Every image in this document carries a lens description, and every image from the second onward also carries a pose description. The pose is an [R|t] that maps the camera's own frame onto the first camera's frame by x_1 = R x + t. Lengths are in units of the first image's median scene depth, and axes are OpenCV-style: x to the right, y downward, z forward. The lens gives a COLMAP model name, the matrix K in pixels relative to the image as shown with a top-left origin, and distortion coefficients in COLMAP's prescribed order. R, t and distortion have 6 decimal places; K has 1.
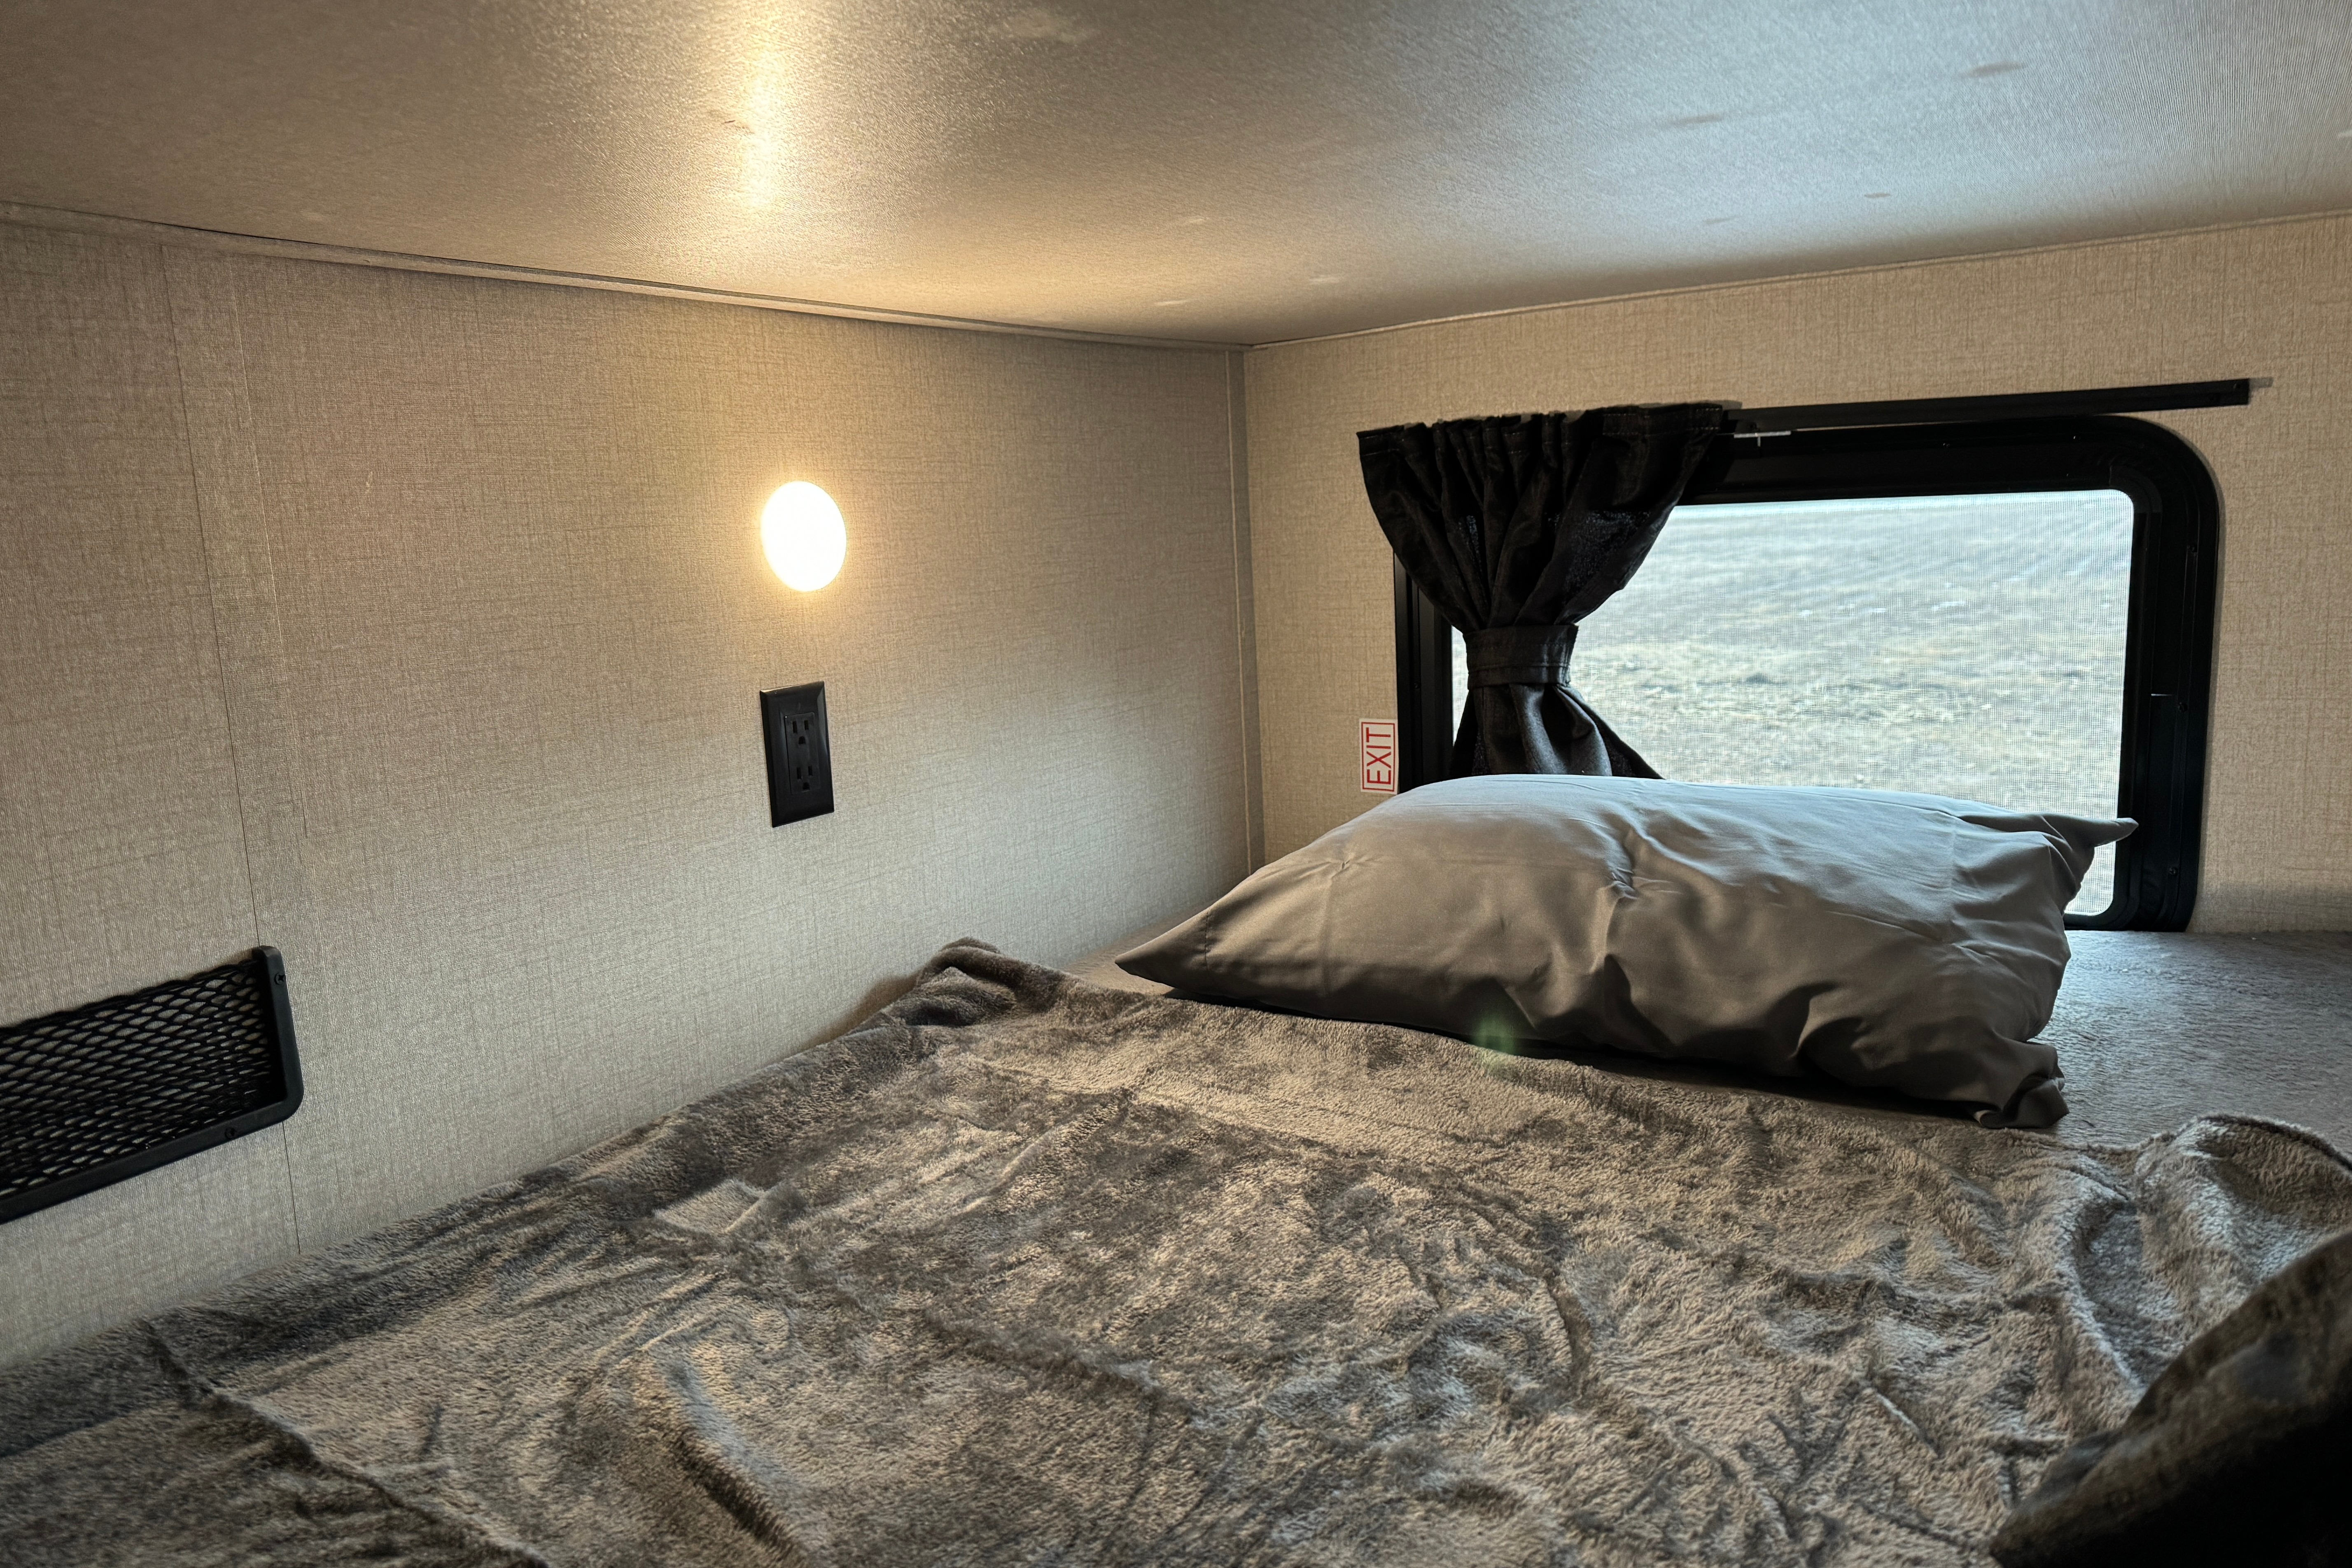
lens RADIAL K [[1660.4, 0, 1180.6], [0, 1660.4, 751.0], [0, 0, 1]] dist [0.032882, -0.003628]
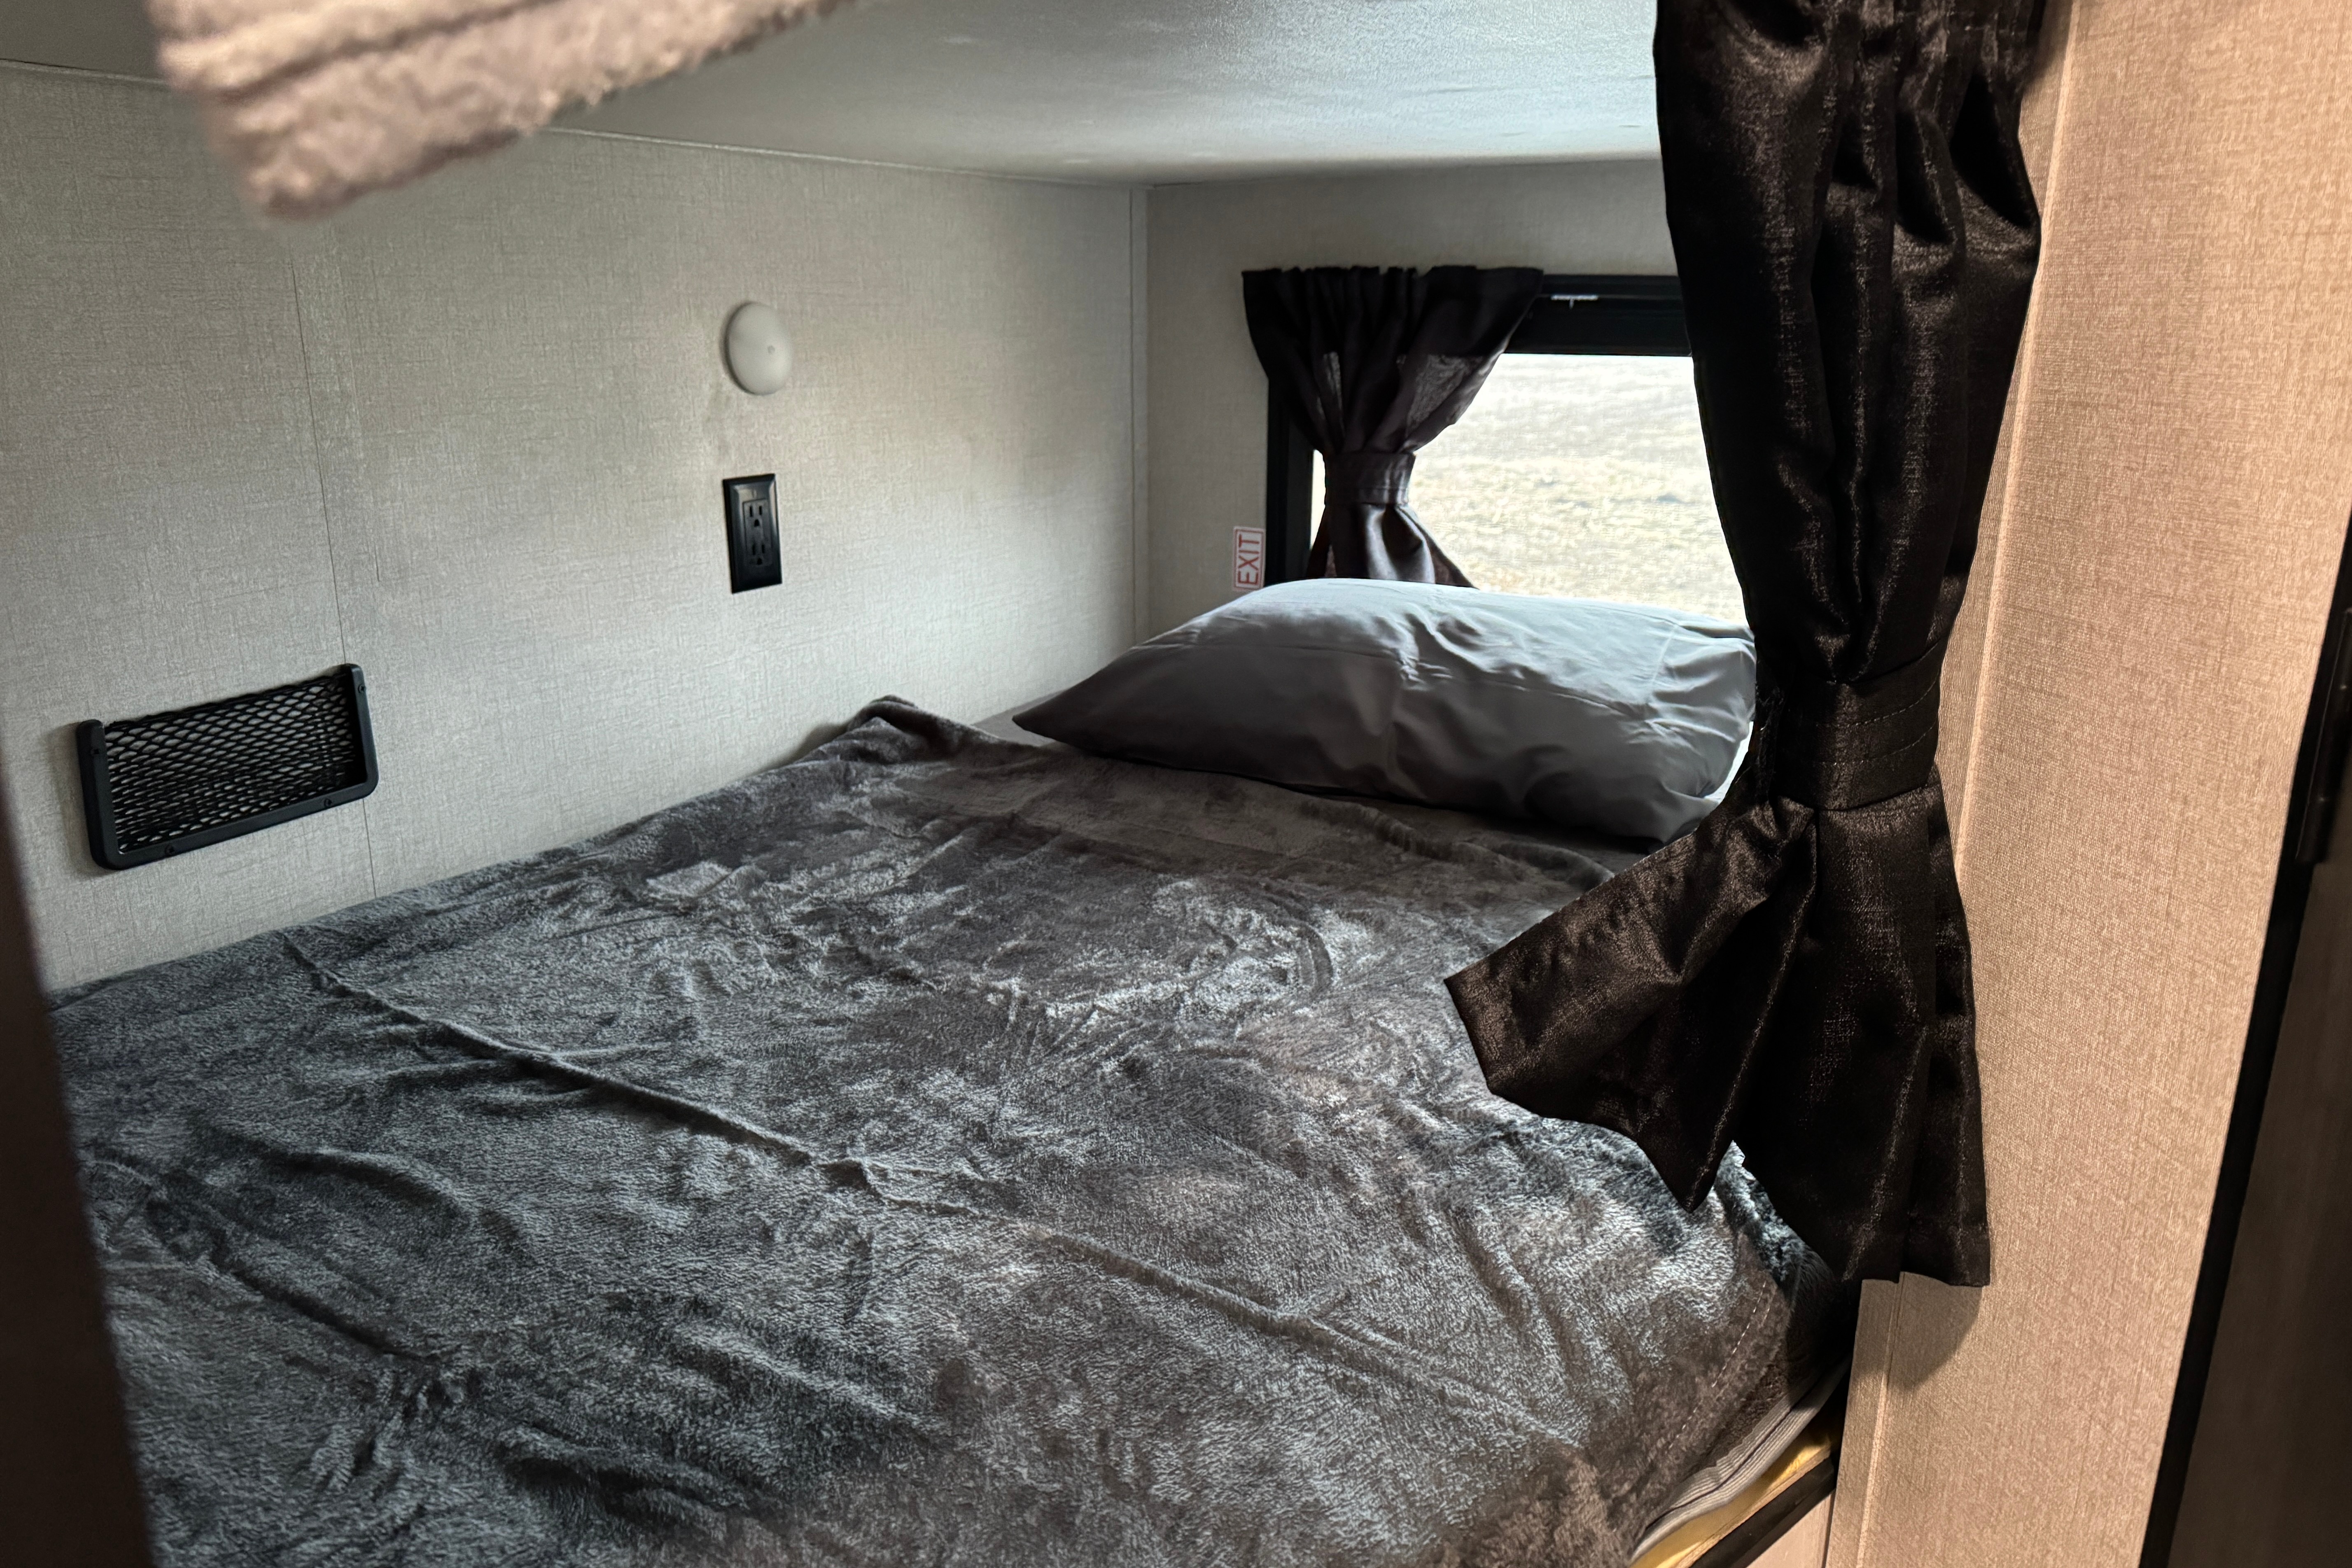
lens RADIAL K [[1661.3, 0, 1137.9], [0, 1661.3, 758.3], [0, 0, 1]] dist [0.131770, -0.233583]
pose [[0.998799, 0.041879, 0.025442, 0.029406], [-0.044754, 0.991072, 0.125592, -0.002497], [-0.019956, -0.126580, 0.991756, -0.275653]]
